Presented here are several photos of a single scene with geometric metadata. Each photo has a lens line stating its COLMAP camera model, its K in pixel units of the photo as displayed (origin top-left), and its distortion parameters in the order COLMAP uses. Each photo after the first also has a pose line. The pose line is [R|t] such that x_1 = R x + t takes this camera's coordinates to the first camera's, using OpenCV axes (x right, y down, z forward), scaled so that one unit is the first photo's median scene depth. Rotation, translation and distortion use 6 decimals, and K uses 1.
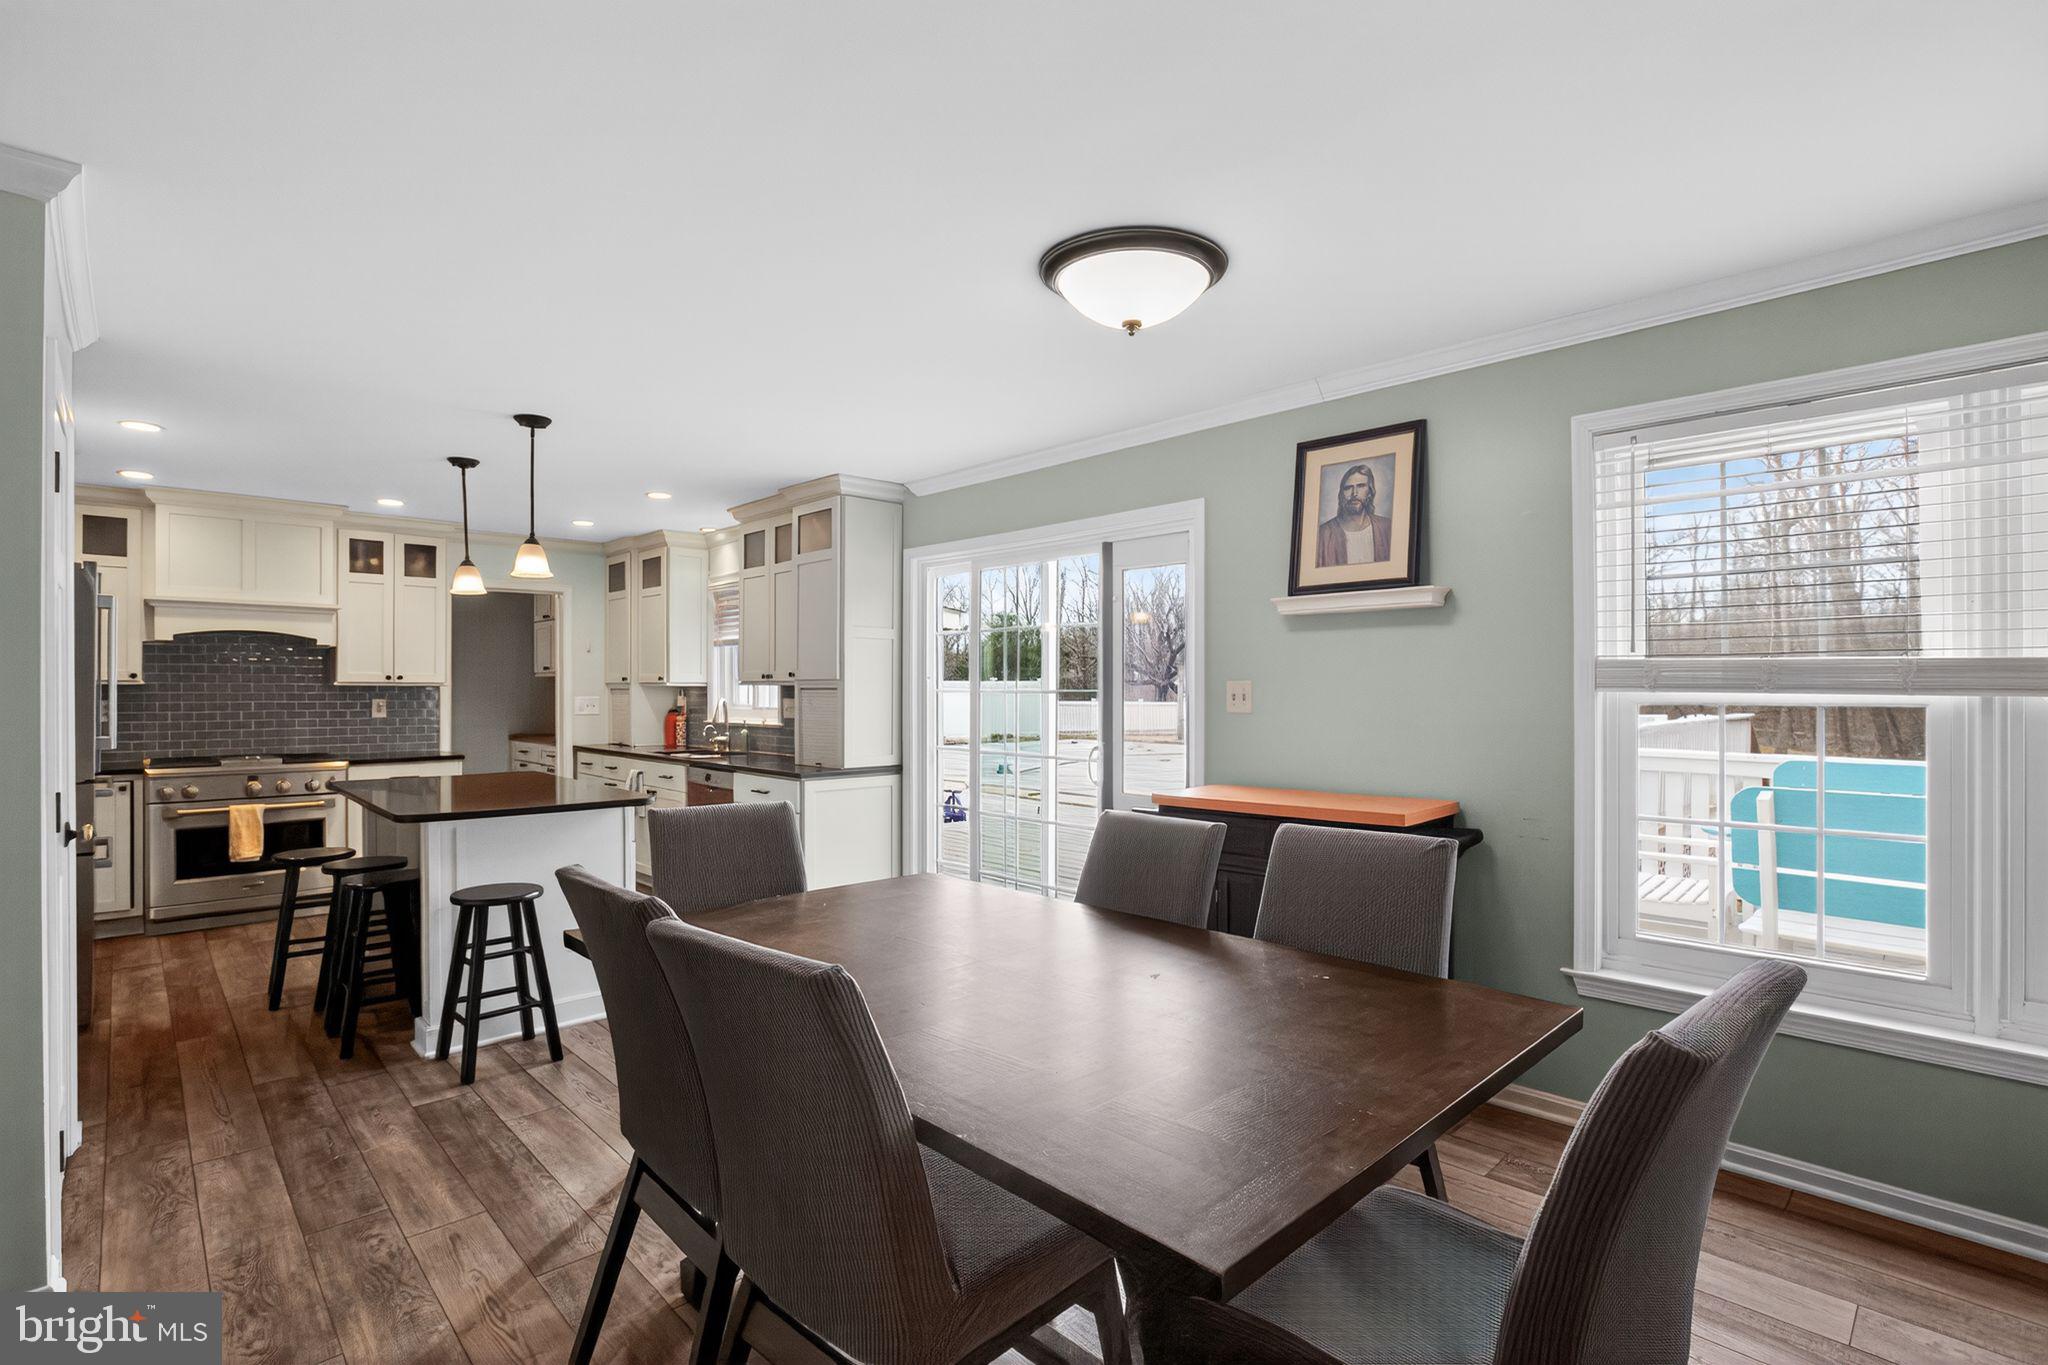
lens RADIAL K [[960.9, 0, 1036.9], [0, 960.9, 691.2], [0, 0, 1]] dist [-0.048495, 0.014931]
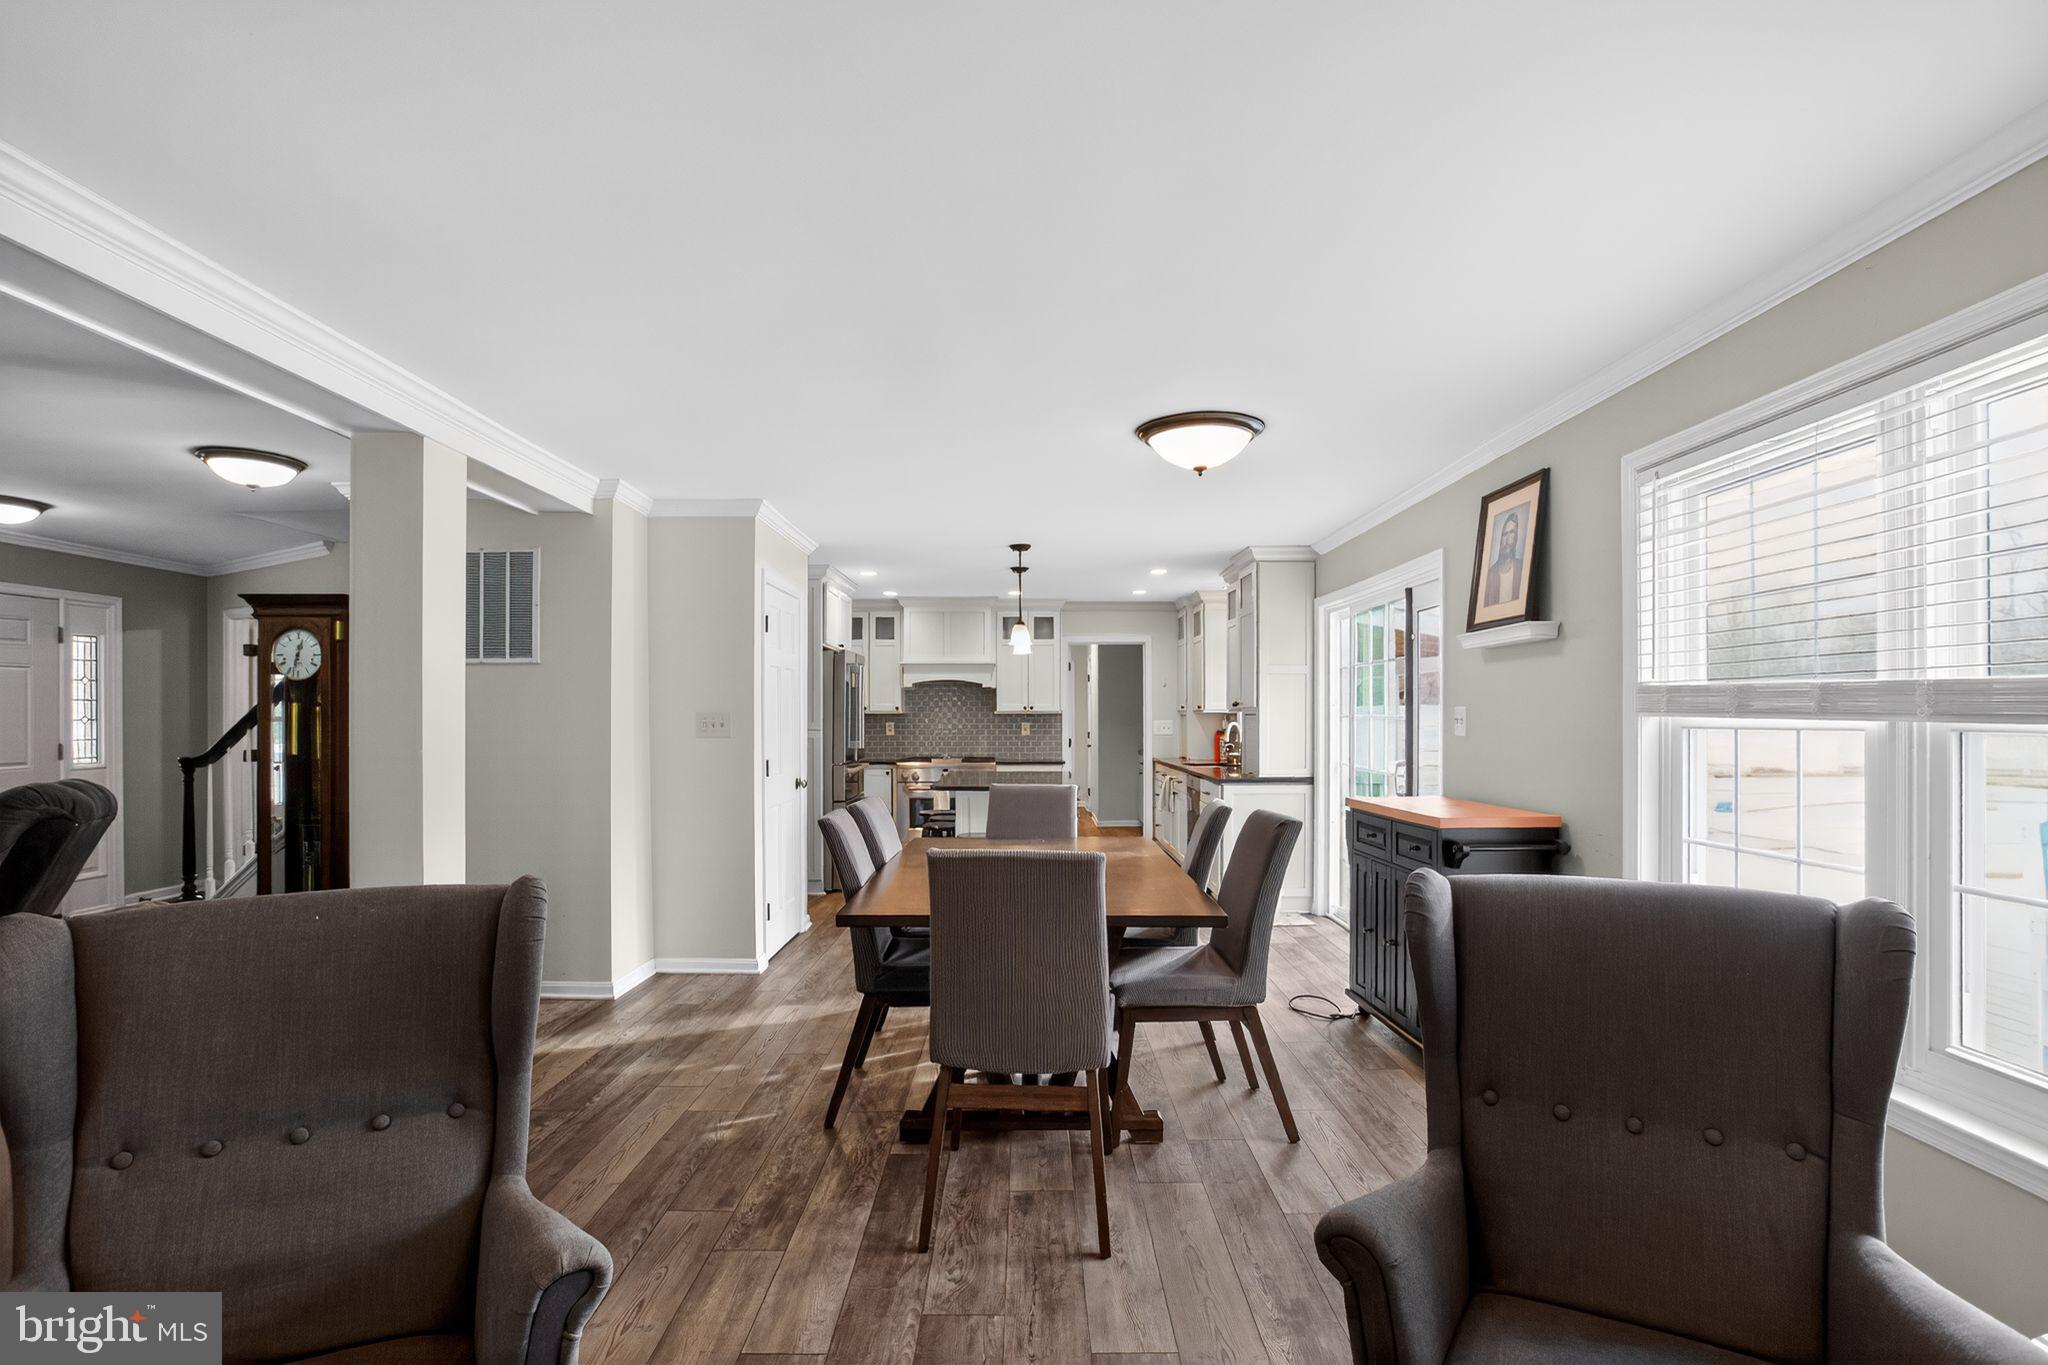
lens RADIAL K [[960.9, 0, 1036.8], [0, 960.9, 713.0], [0, 0, 1]] dist [-0.048495, 0.014931]
pose [[0.730514, -0.004412, -0.682884, 0.400490], [0.001991, 0.999989, -0.004331, 0.000100], [0.682895, 0.001804, 0.730514, -0.110108]]
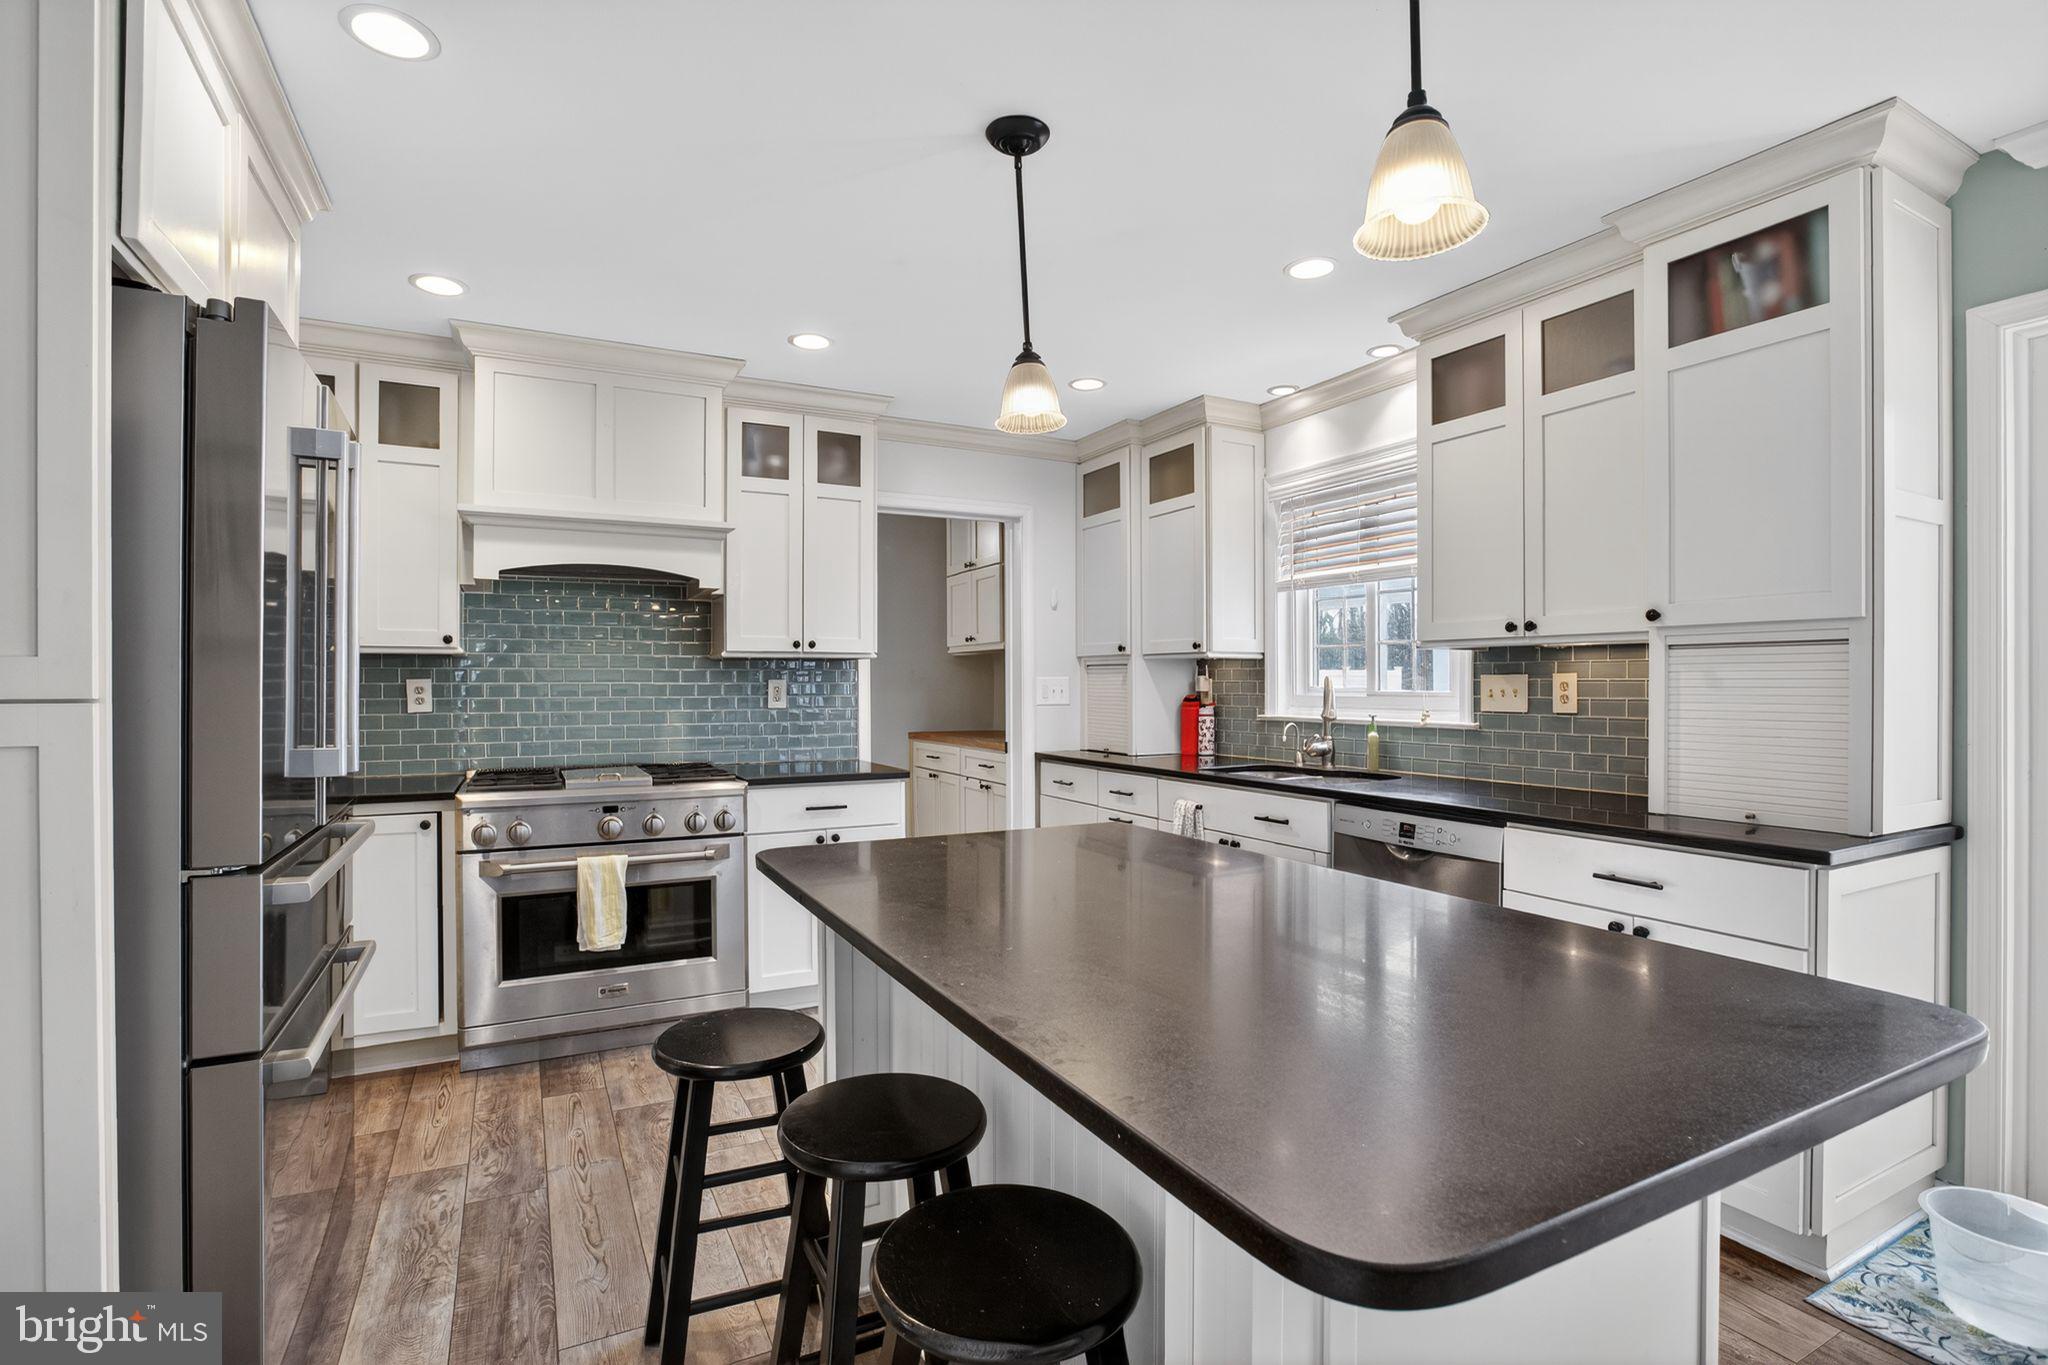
lens RADIAL K [[960.9, 0, 1025.7], [0, 960.9, 682.6], [0, 0, 1]] dist [-0.048495, 0.014931]
pose [[0.961232, -0.002949, -0.275726, -0.401992], [0.002551, 0.999995, -0.001802, 0.013555], [0.275730, 0.001029, 0.961235, 0.472233]]
